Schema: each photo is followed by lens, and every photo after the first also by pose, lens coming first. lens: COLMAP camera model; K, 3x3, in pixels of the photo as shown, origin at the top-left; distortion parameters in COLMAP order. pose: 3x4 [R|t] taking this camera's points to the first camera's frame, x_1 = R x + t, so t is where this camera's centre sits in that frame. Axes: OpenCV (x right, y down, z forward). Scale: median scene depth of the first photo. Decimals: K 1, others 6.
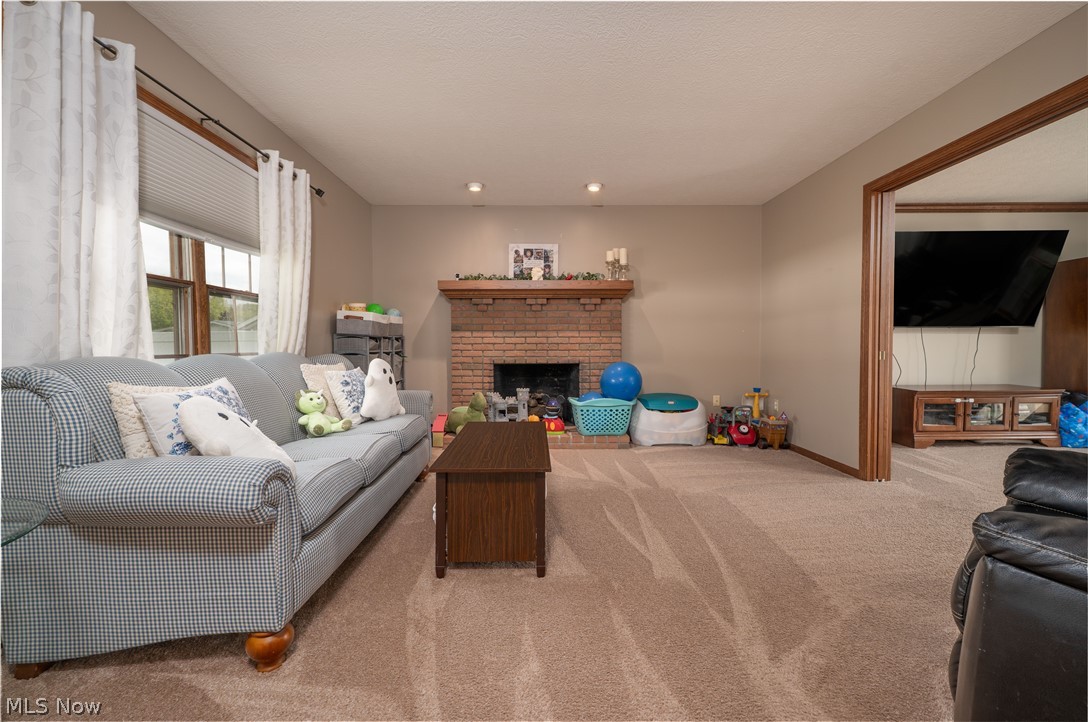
lens RADIAL K [[449.1, 0, 541.5], [0, 449.1, 354.3], [0, 0, 1]] dist [-0.013493, -0.000402]
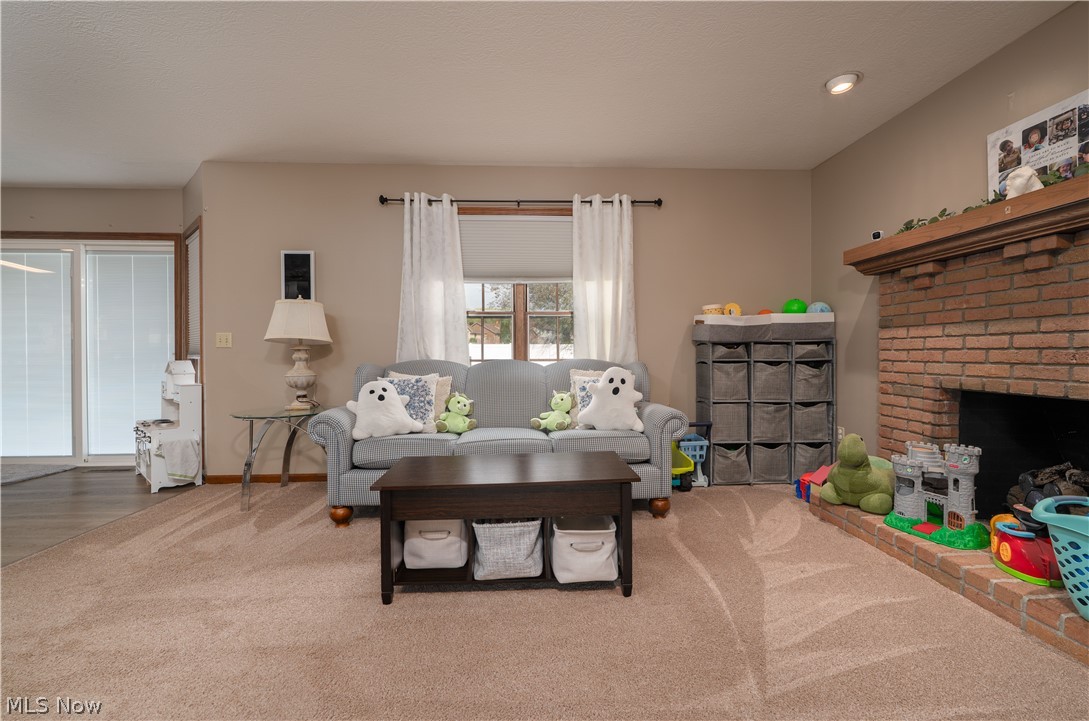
lens RADIAL K [[449.5, 0, 541.6], [0, 449.5, 357.6], [0, 0, 1]] dist [-0.013493, -0.000402]
pose [[0.014602, 0.013223, -0.999806, 0.390505], [-0.014120, 0.999816, 0.013017, -0.014168], [0.999794, 0.013927, 0.014786, 0.537674]]
